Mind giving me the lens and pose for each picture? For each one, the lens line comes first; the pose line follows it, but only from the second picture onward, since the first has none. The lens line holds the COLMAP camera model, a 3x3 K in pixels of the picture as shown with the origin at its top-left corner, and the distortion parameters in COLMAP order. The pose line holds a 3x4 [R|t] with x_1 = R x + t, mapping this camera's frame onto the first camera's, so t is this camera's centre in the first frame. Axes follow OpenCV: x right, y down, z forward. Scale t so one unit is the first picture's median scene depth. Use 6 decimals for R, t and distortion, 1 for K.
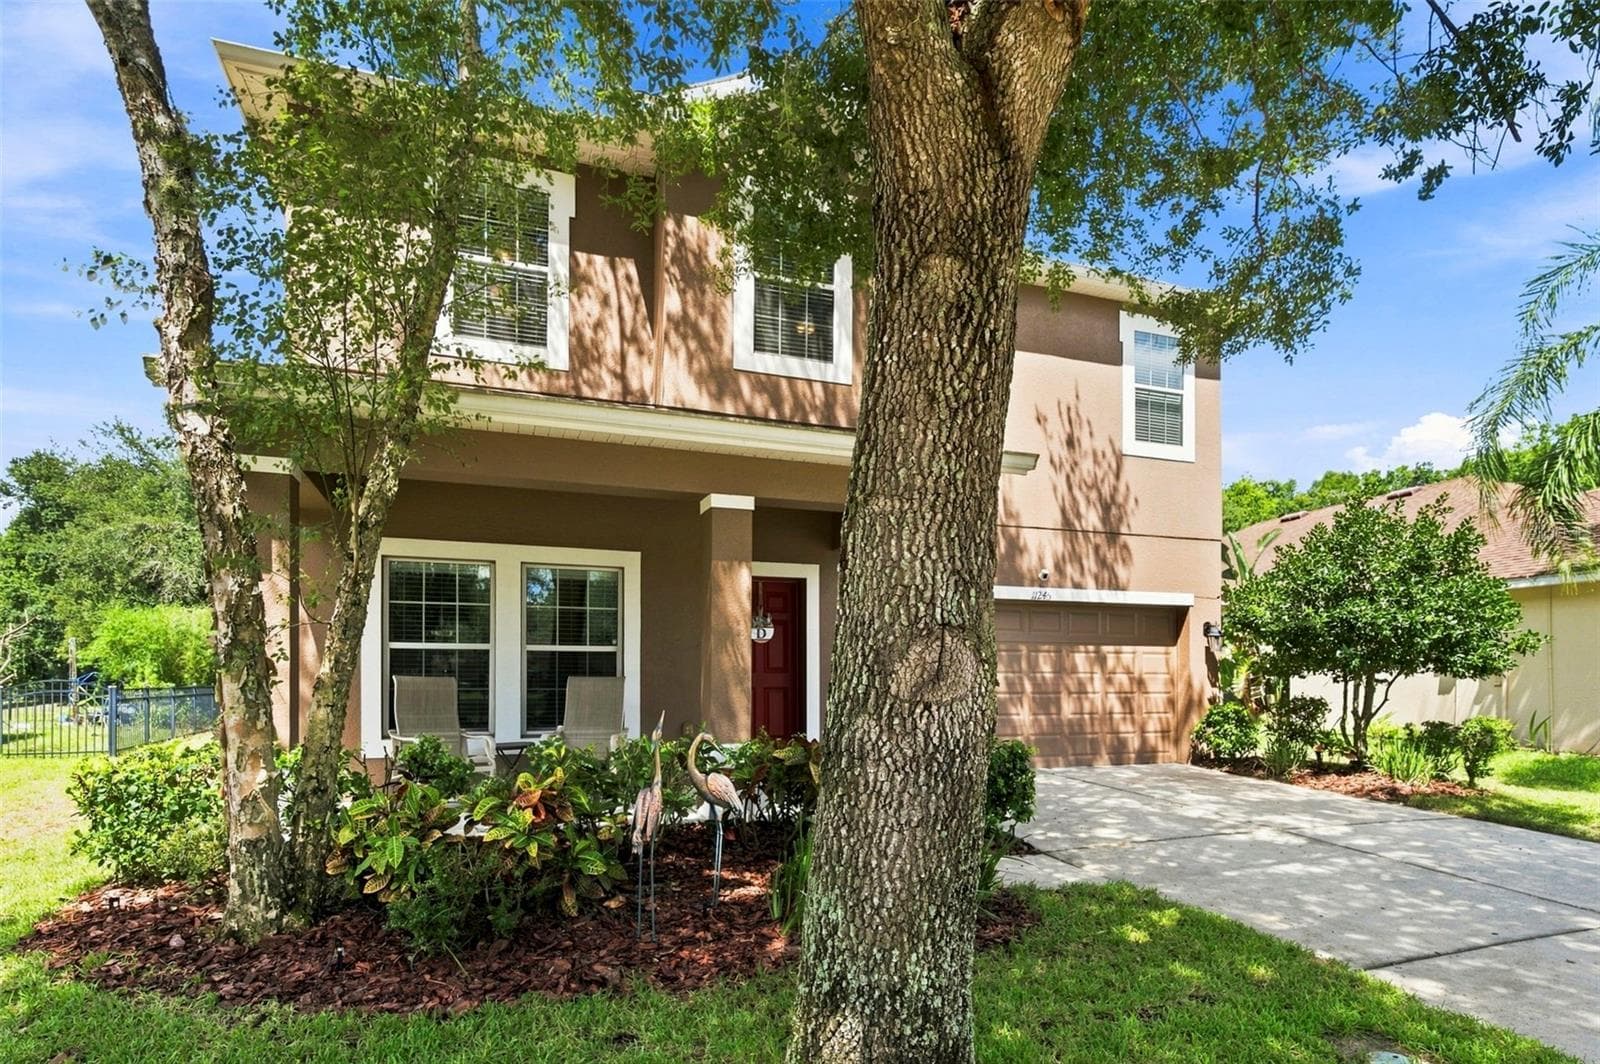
lens RADIAL K [[818.1, 0, 806.4], [0, 818.1, 688.5], [0, 0, 1]] dist [-0.002480, -0.000295]
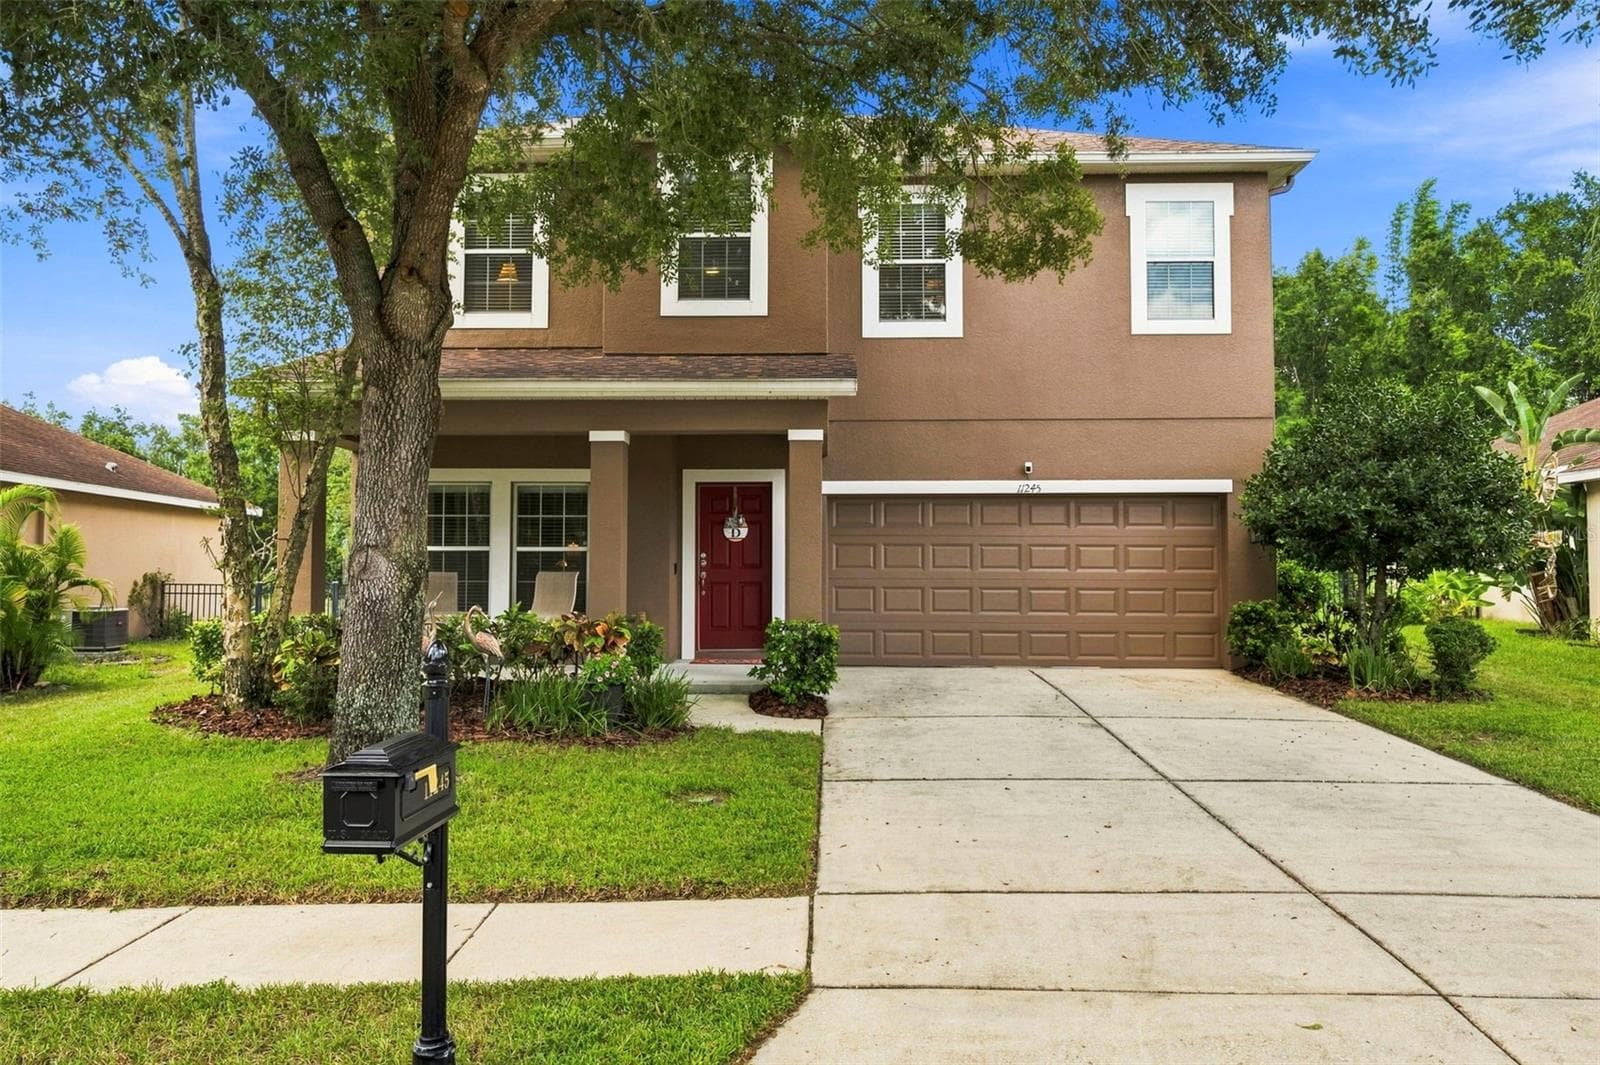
lens RADIAL K [[1077.2, 0, 805.6], [0, 1077.2, 564.9], [0, 0, 1]] dist [-0.003379, -0.000688]
pose [[0.931813, -0.003340, -0.362924, 0.661654], [-0.005684, 0.999701, -0.023795, 0.011395], [0.362895, 0.024236, 0.931515, -0.376046]]
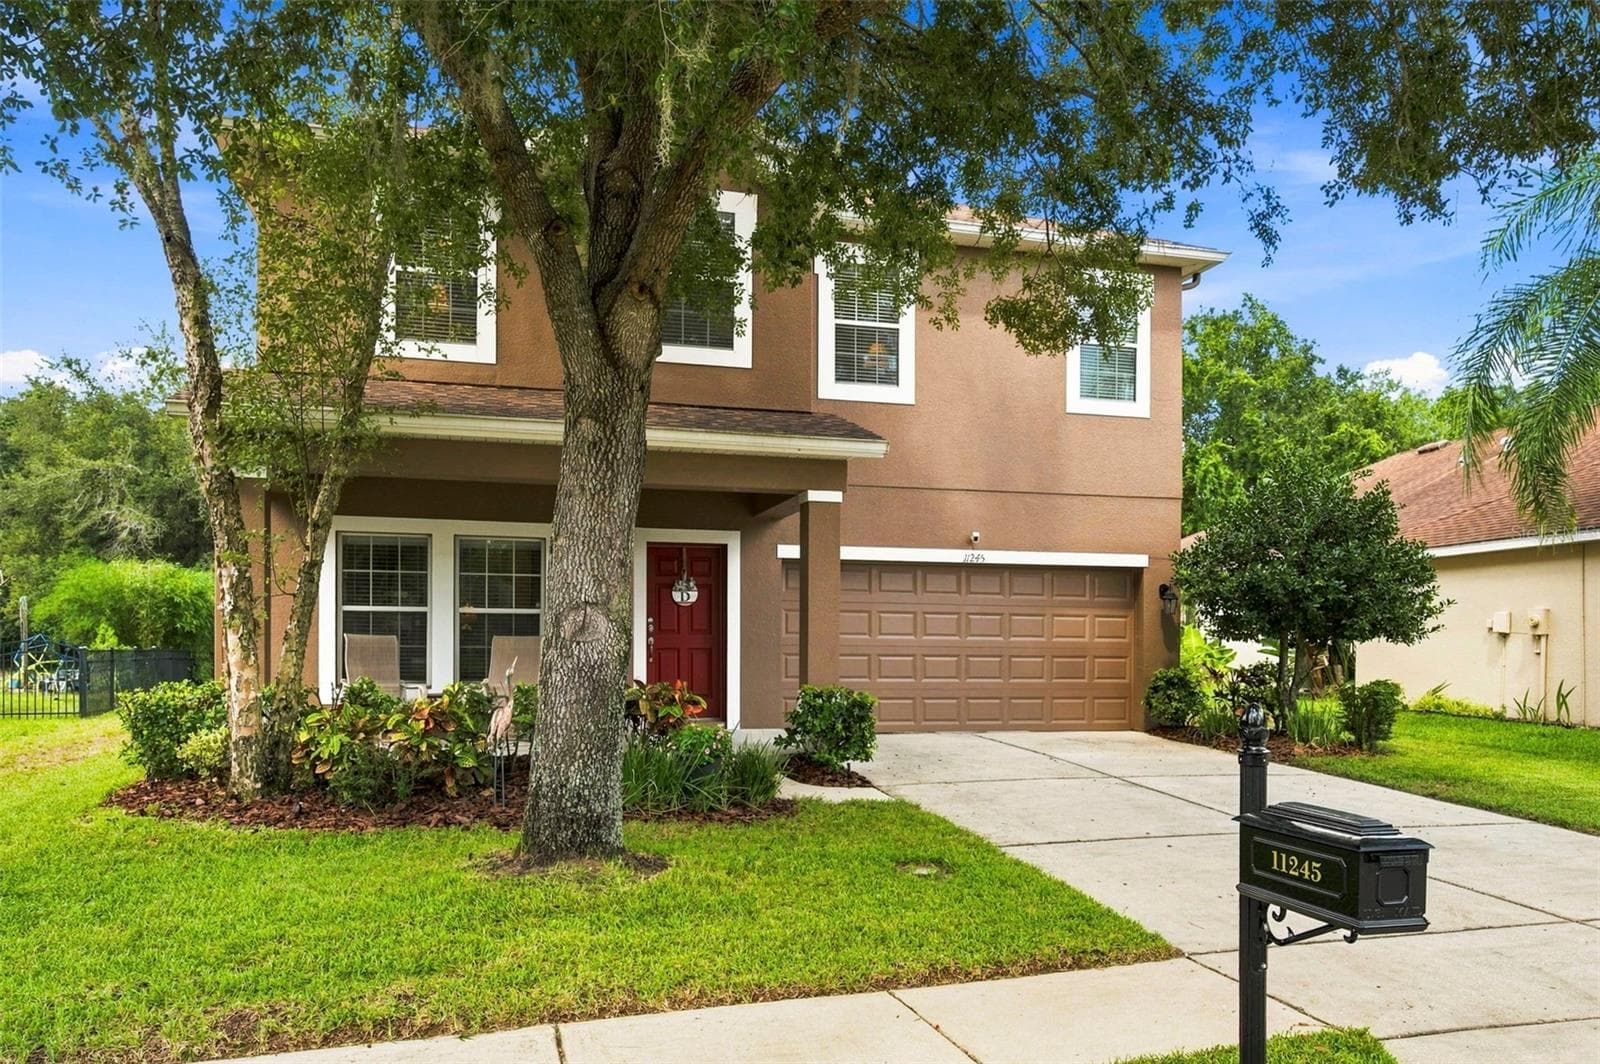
lens RADIAL K [[1082.5, 0, 795.6], [0, 1082.5, 677.9], [0, 0, 1]] dist [-0.000776, -0.001987]
pose [[0.995693, 0.008080, -0.092356, 0.254008], [-0.006693, 0.999860, 0.015317, 0.017250], [0.092467, -0.014633, 0.995608, -0.438844]]
